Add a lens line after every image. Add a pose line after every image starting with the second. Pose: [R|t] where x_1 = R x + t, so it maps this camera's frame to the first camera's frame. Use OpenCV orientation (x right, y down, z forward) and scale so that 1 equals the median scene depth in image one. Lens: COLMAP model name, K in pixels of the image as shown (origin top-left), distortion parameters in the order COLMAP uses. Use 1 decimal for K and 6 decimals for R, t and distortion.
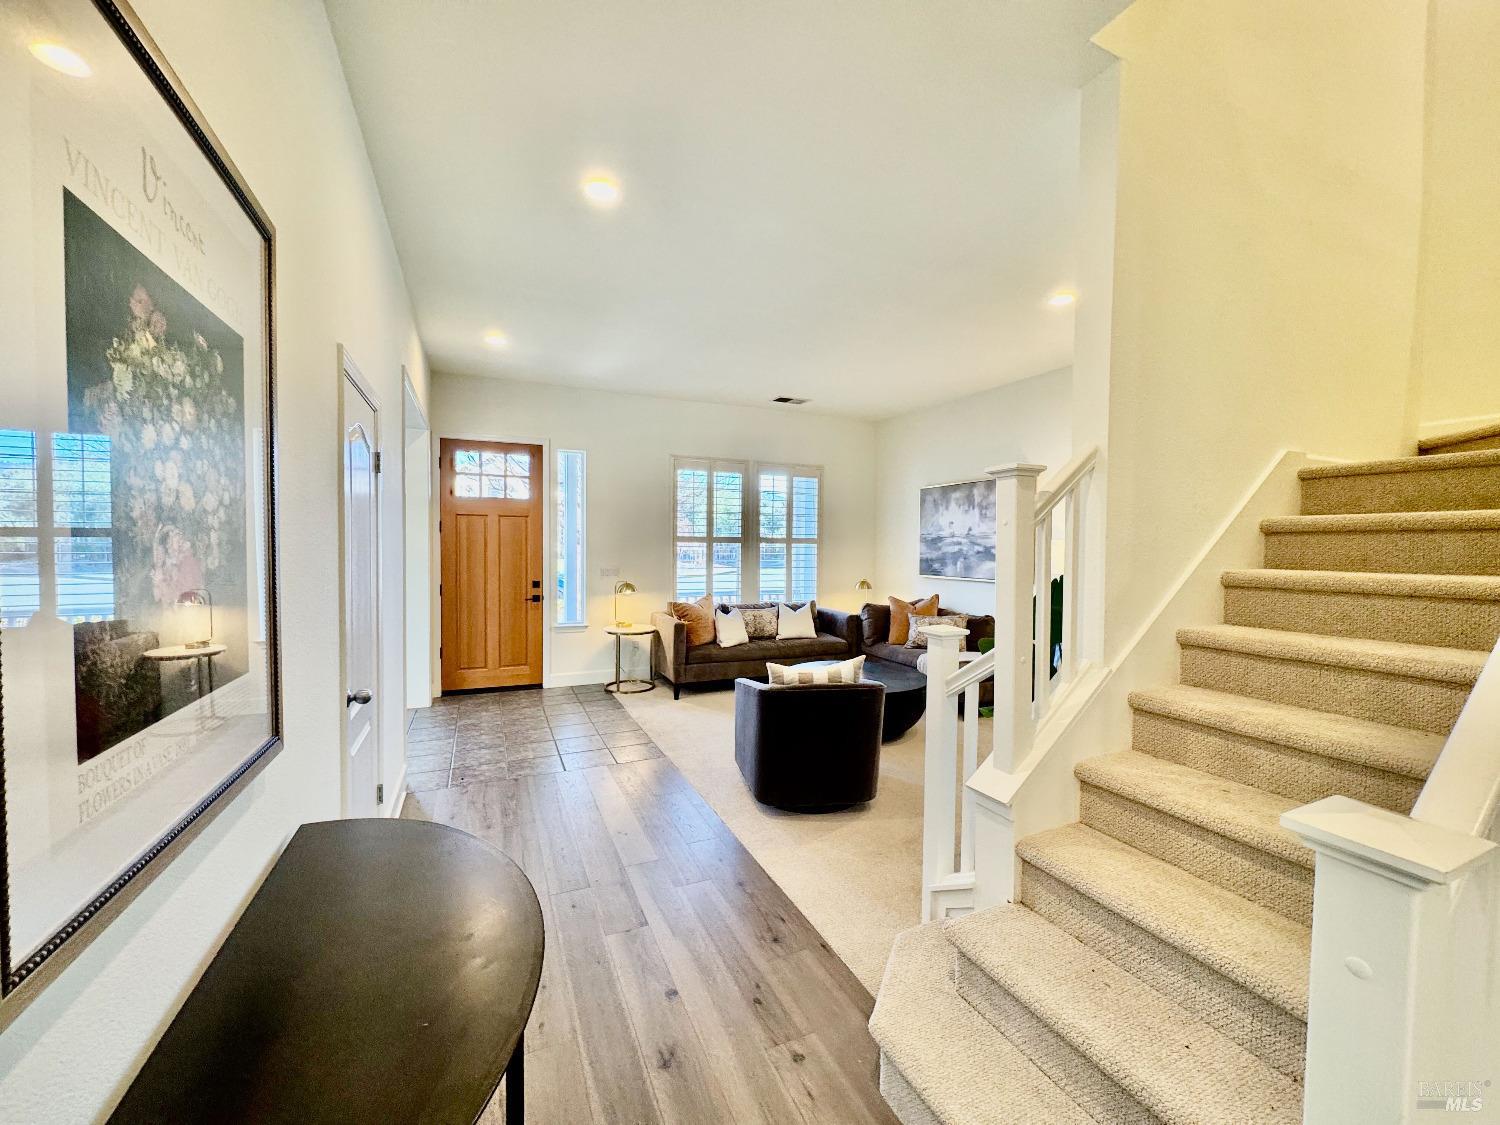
lens RADIAL K [[594.6, 0, 756.4], [0, 594.6, 559.8], [0, 0, 1]] dist [0.001193, 0.000502]
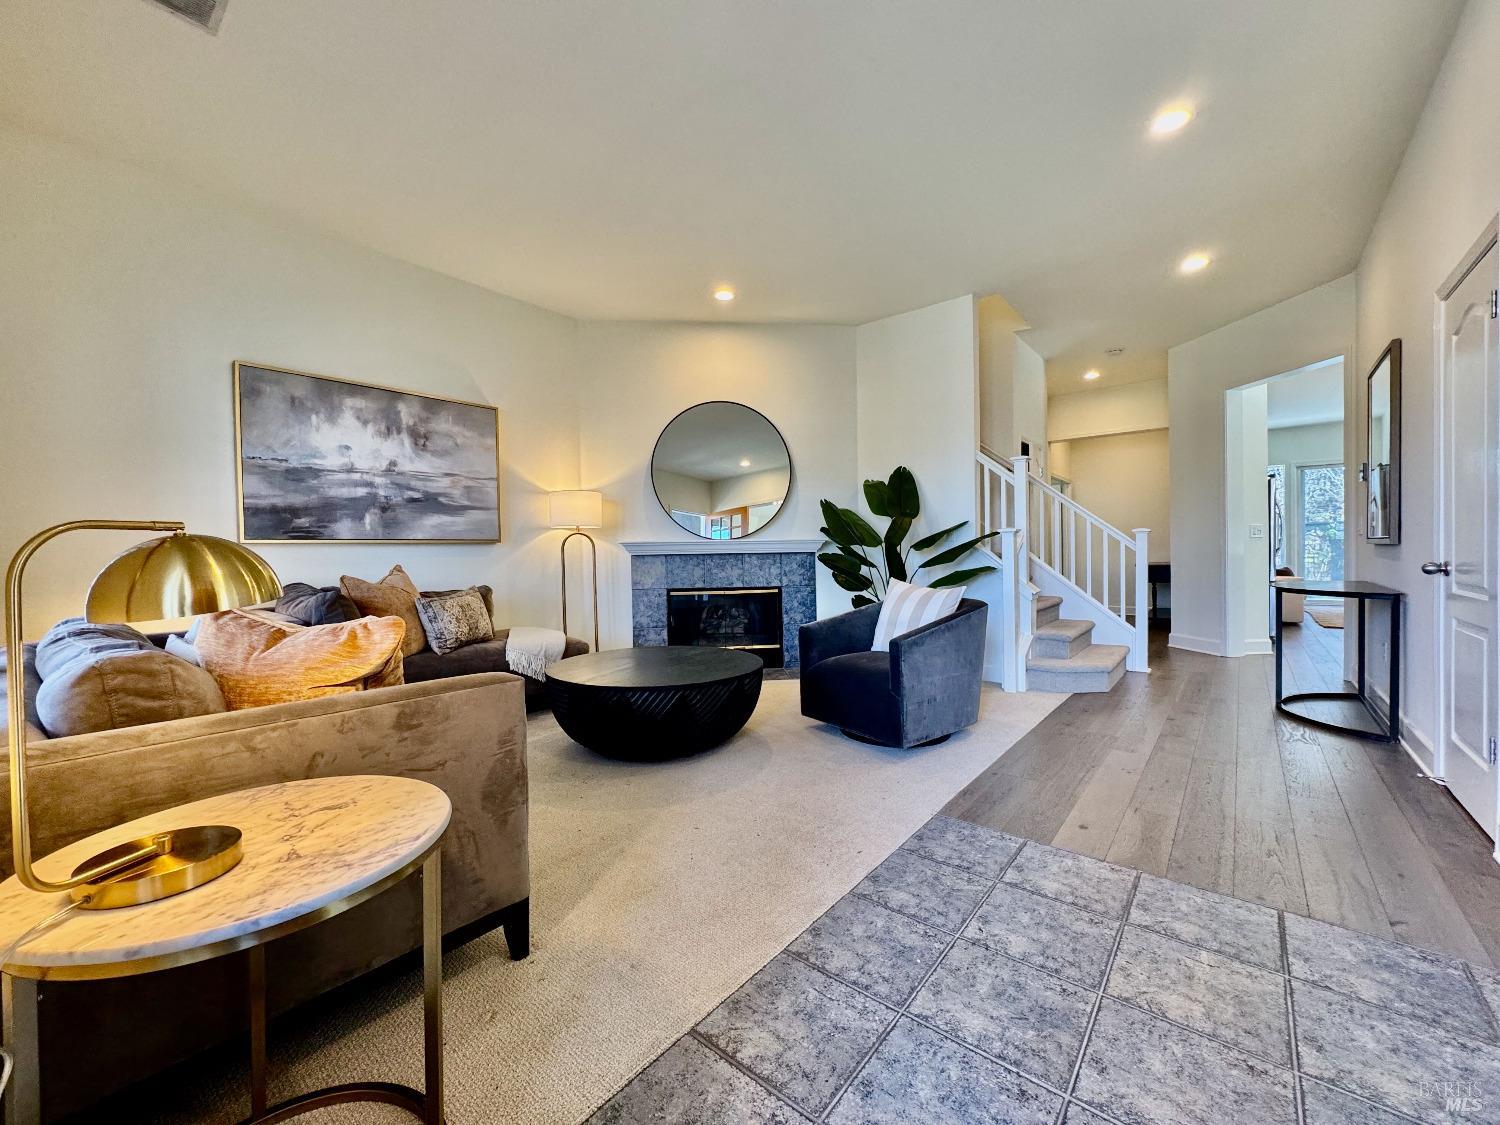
lens RADIAL K [[594.6, 0, 747.2], [0, 594.6, 560.6], [0, 0, 1]] dist [0.001193, 0.000502]
pose [[-0.431825, -0.015255, 0.901828, -0.375873], [0.032479, 0.998945, 0.032450, 0.043439], [-0.901372, 0.043303, -0.430875, 0.903639]]
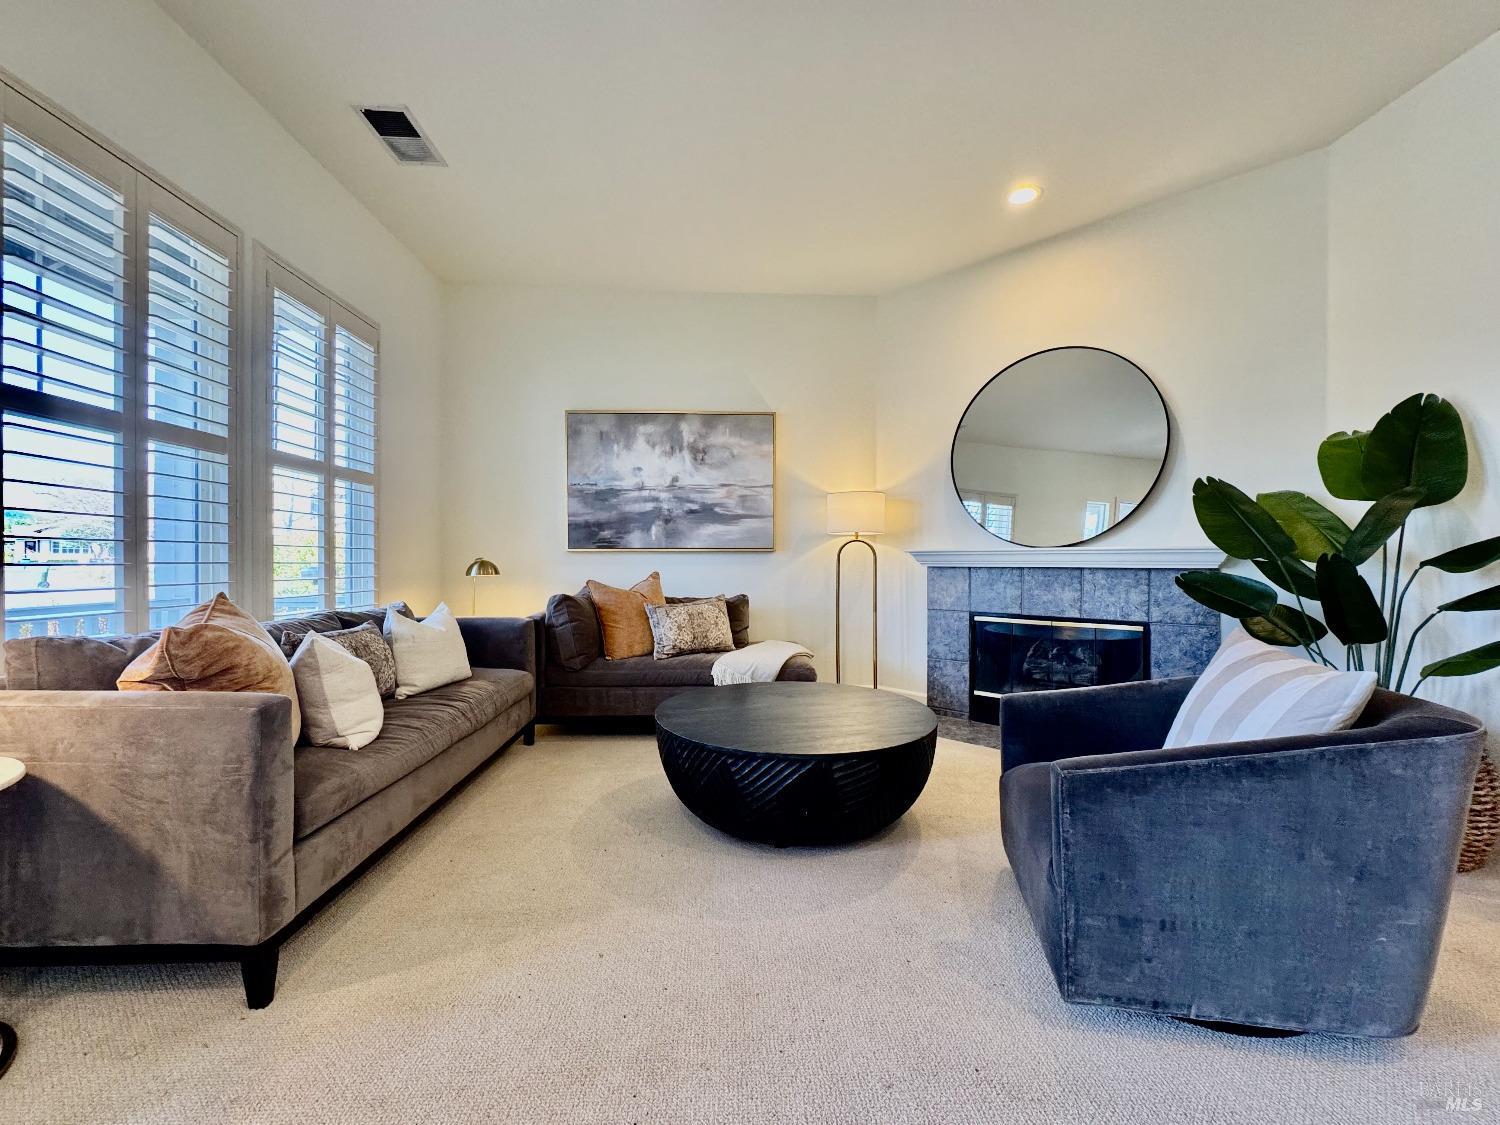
lens RADIAL K [[594.6, 0, 757.8], [0, 594.6, 562.4], [0, 0, 1]] dist [0.001193, 0.000502]
pose [[0.372362, -0.012259, 0.928007, -0.254645], [0.023682, 0.999713, 0.003704, 0.045616], [-0.927786, 0.020598, 0.372545, 0.623743]]
